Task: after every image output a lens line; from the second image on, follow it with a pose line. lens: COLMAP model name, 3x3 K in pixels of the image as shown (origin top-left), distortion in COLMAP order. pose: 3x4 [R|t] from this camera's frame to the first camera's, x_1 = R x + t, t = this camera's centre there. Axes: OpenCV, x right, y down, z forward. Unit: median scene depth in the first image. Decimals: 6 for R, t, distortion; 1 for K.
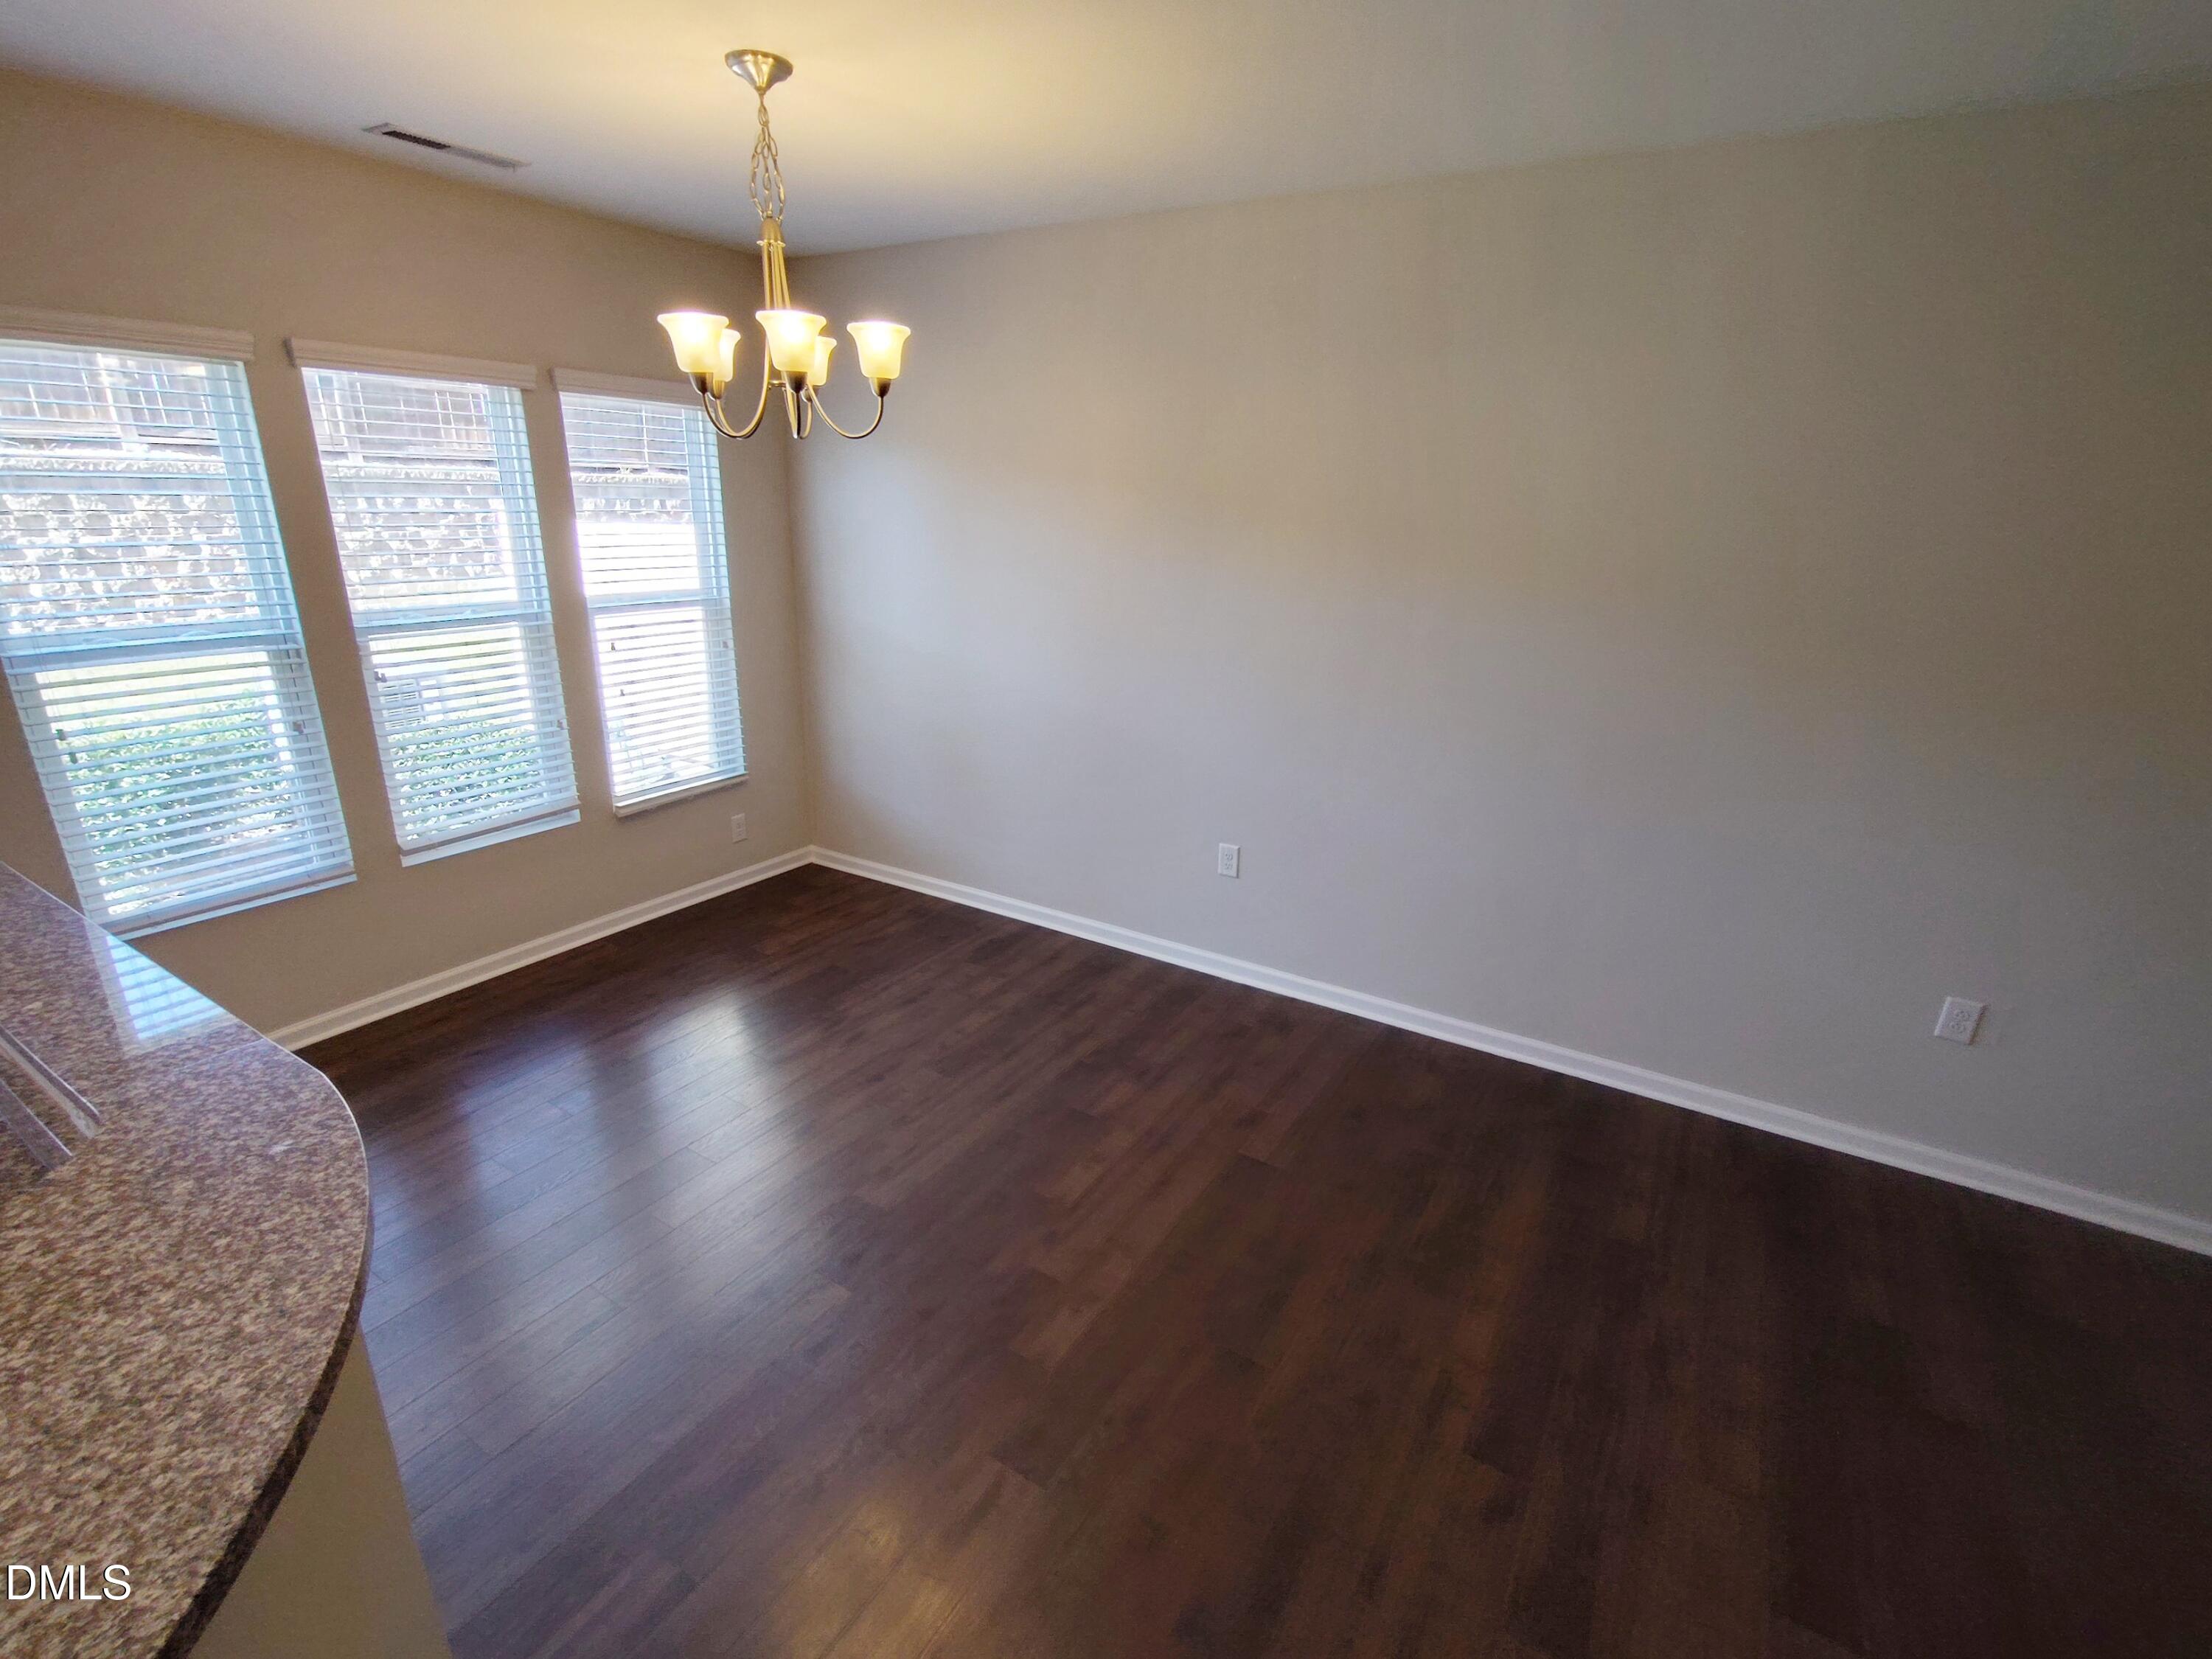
lens RADIAL K [[1004.7, 0, 1114.5], [0, 1004.7, 808.8], [0, 0, 1]] dist [-0.014582, 0.004570]
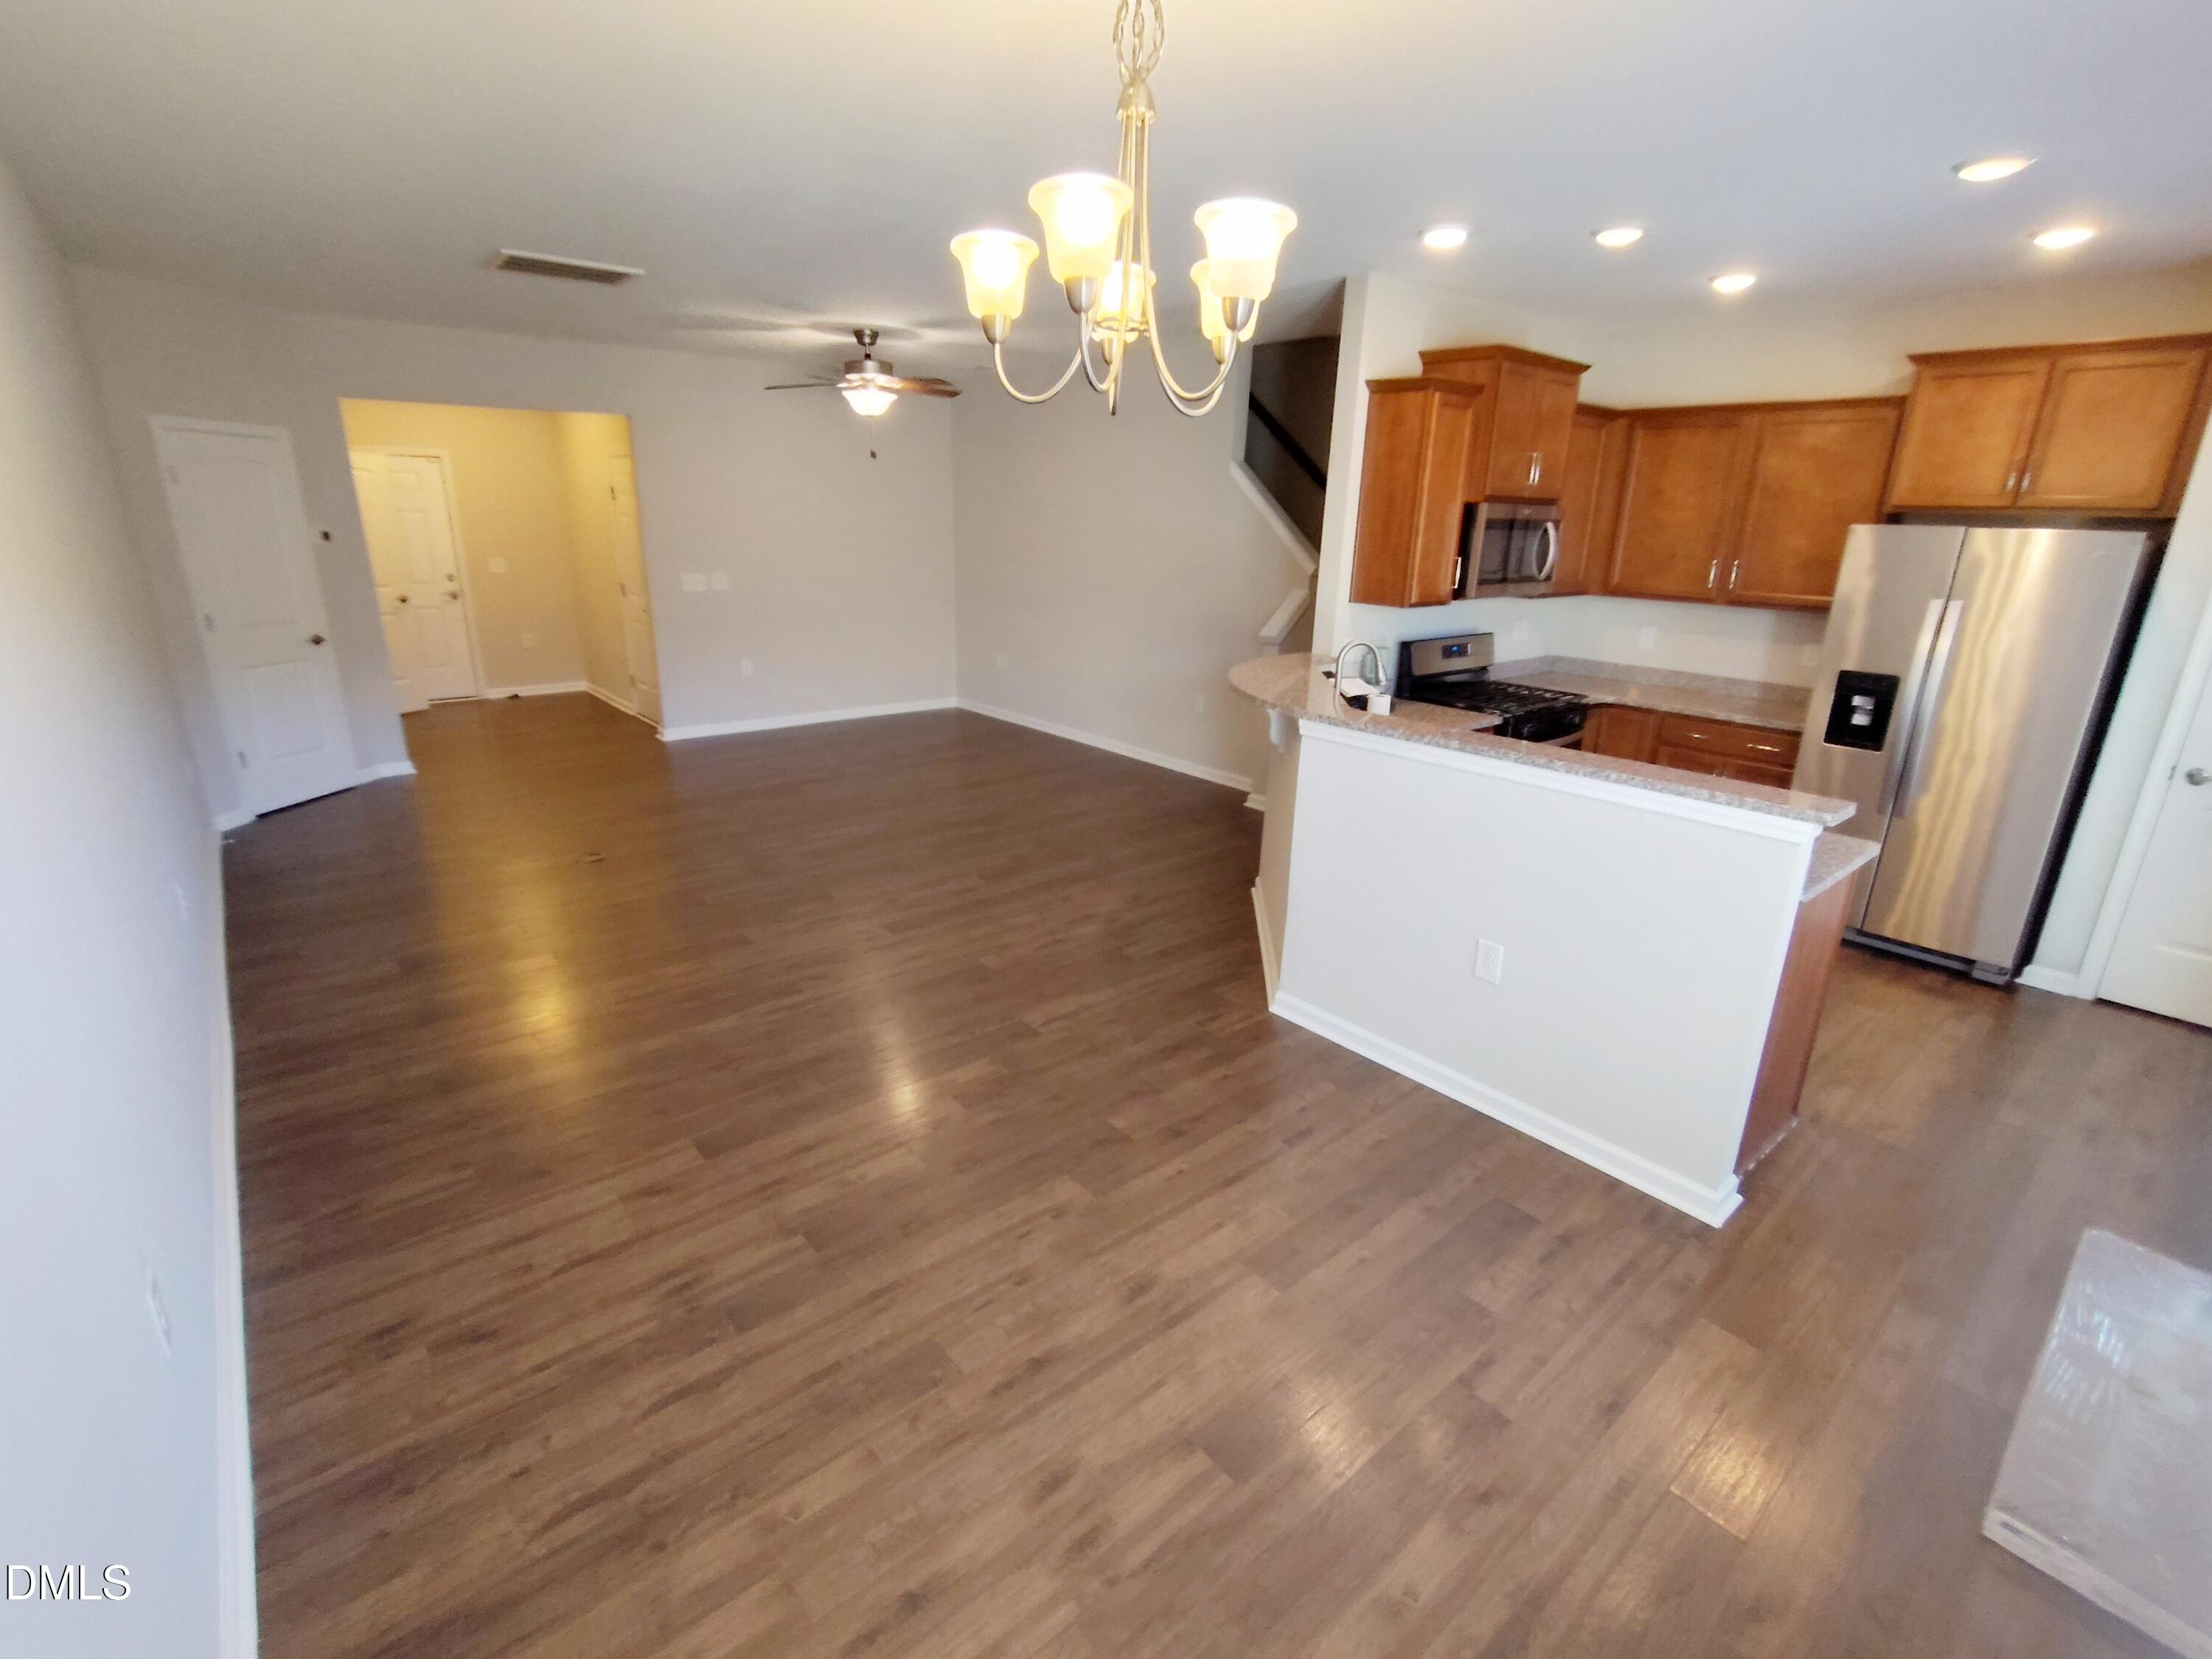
lens RADIAL K [[1004.7, 0, 1106.4], [0, 1004.7, 831.5], [0, 0, 1]] dist [-0.014582, 0.004570]
pose [[-0.947488, -0.146666, 0.284174, -0.456933], [0.042295, 0.823348, 0.565959, -0.433361], [-0.316981, 0.548259, -0.773909, 1.425540]]
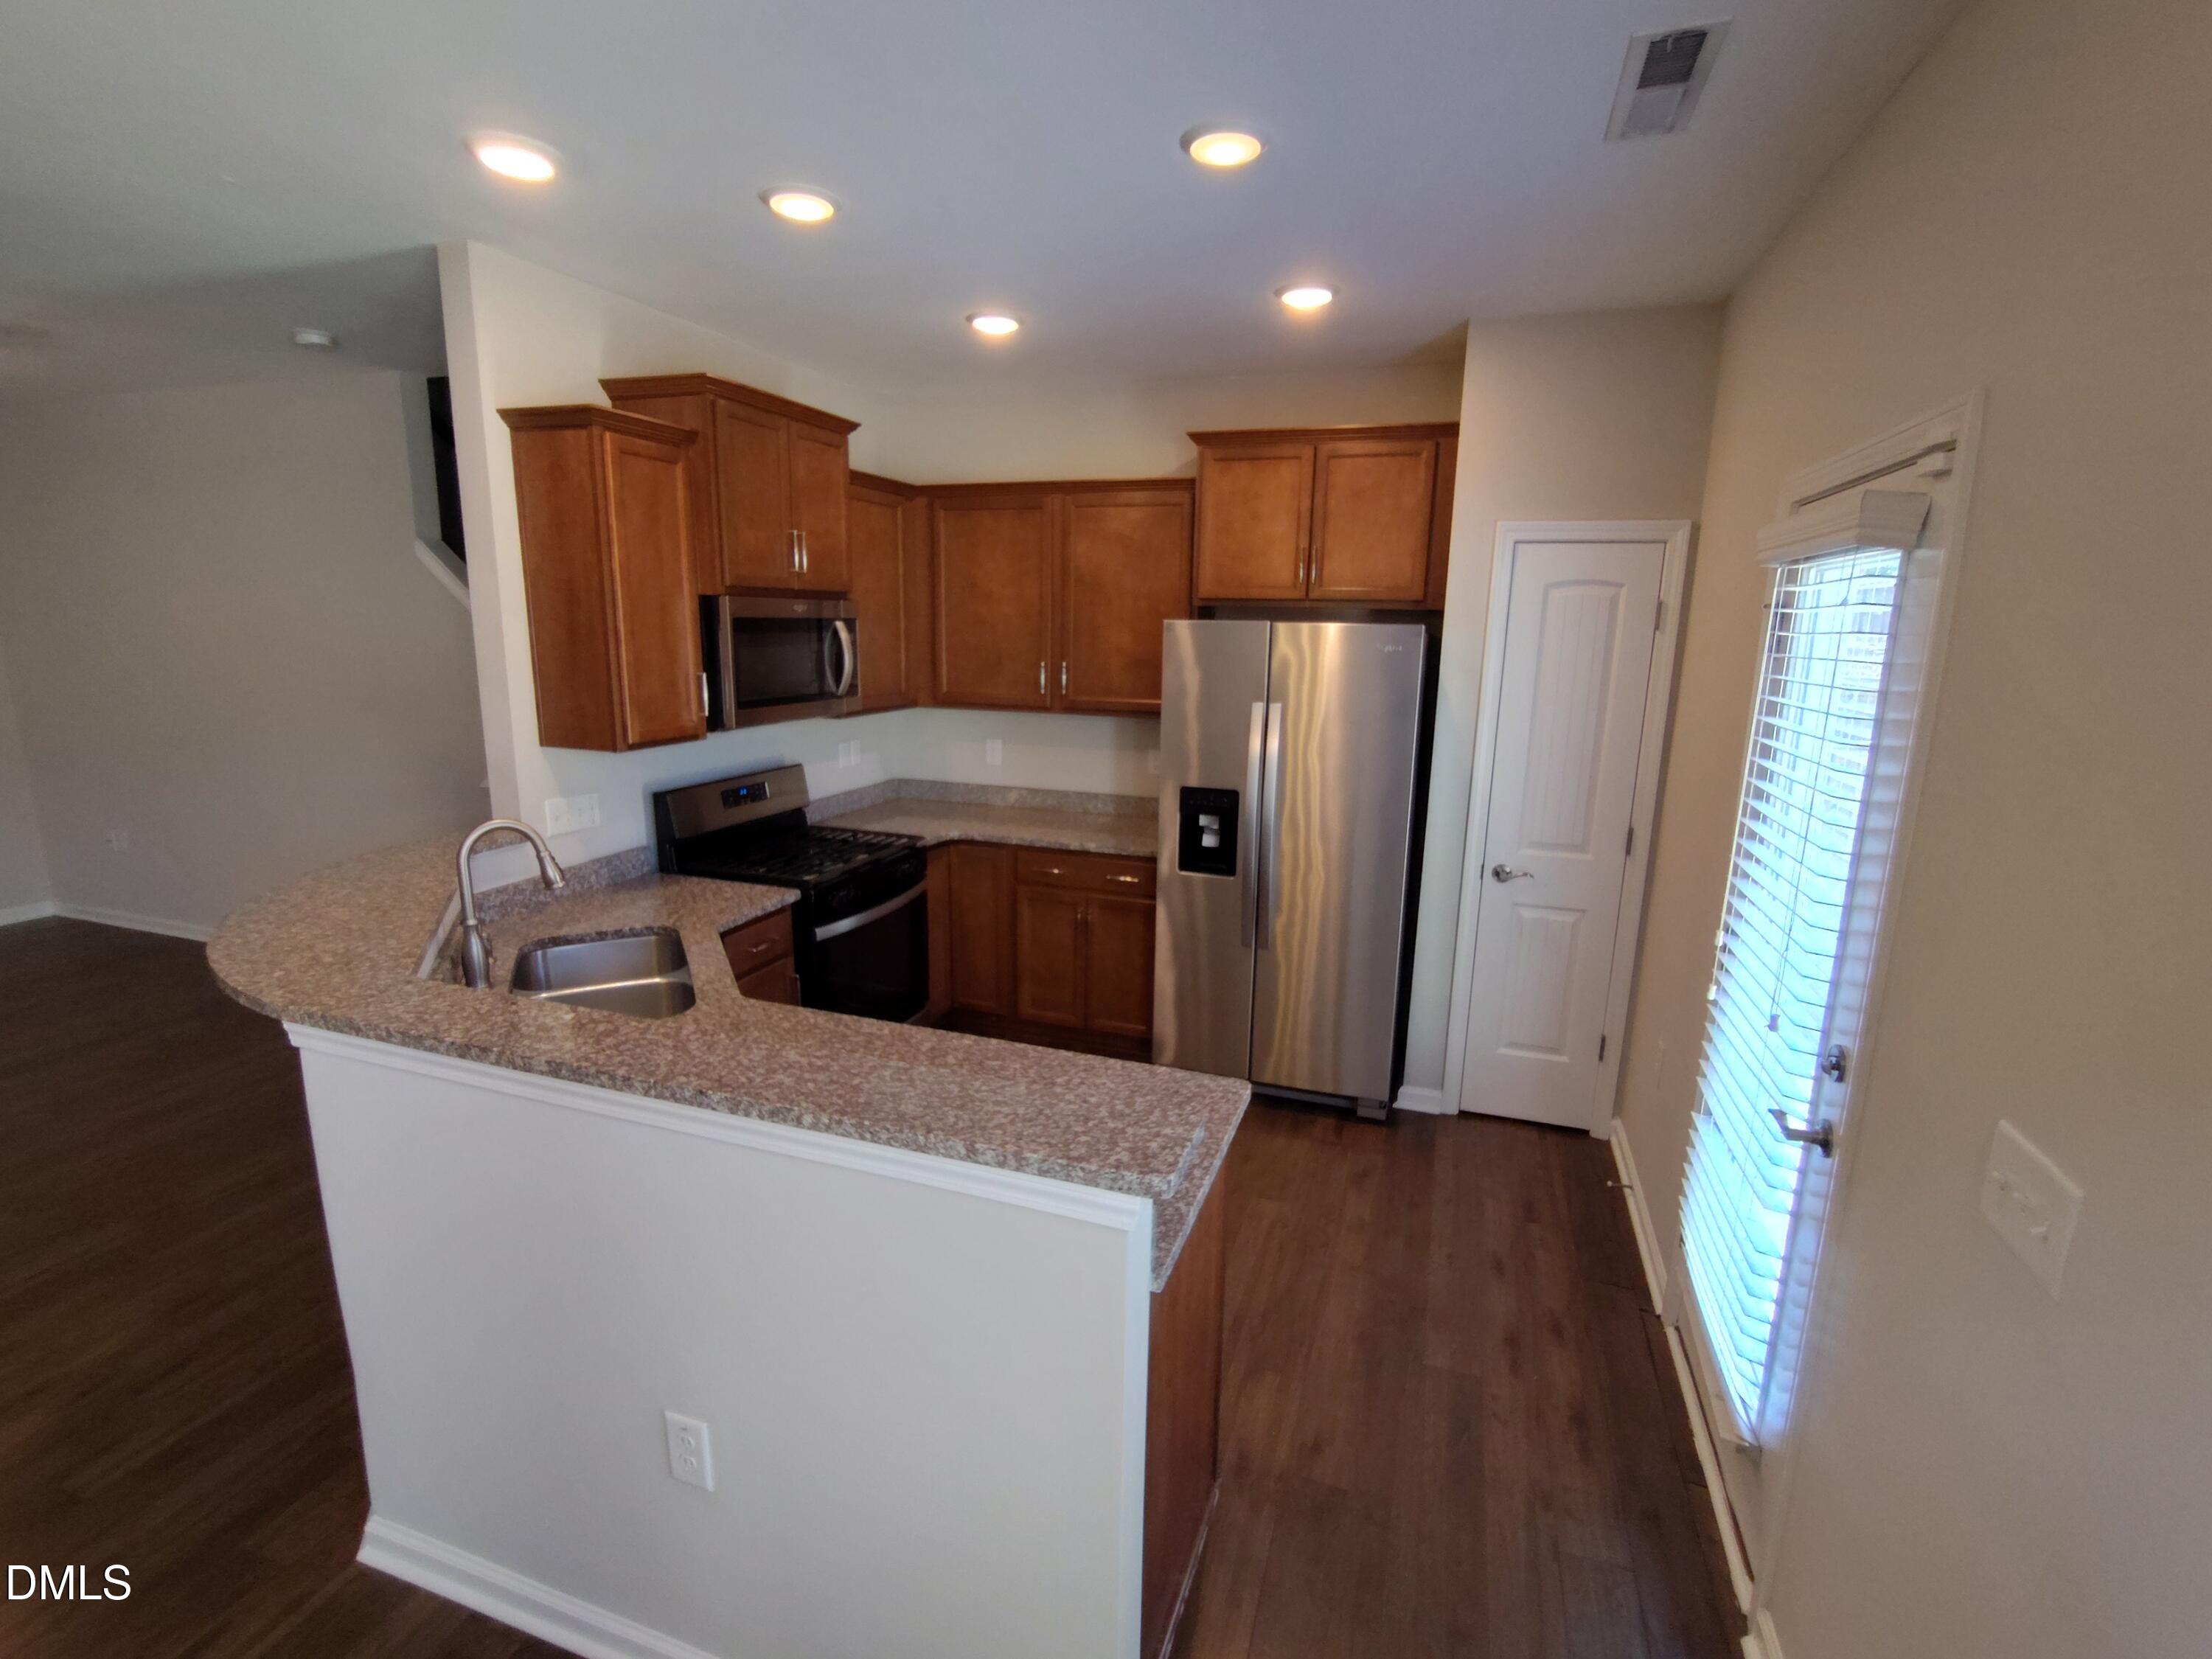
lens RADIAL K [[1004.7, 0, 1100.9], [0, 1004.7, 840.6], [0, 0, 1]] dist [-0.014582, 0.004570]
pose [[-0.976718, -0.002597, -0.214512, -0.652436], [-0.107717, 0.870675, 0.479918, -0.292392], [0.185524, 0.491852, -0.850684, 0.921635]]
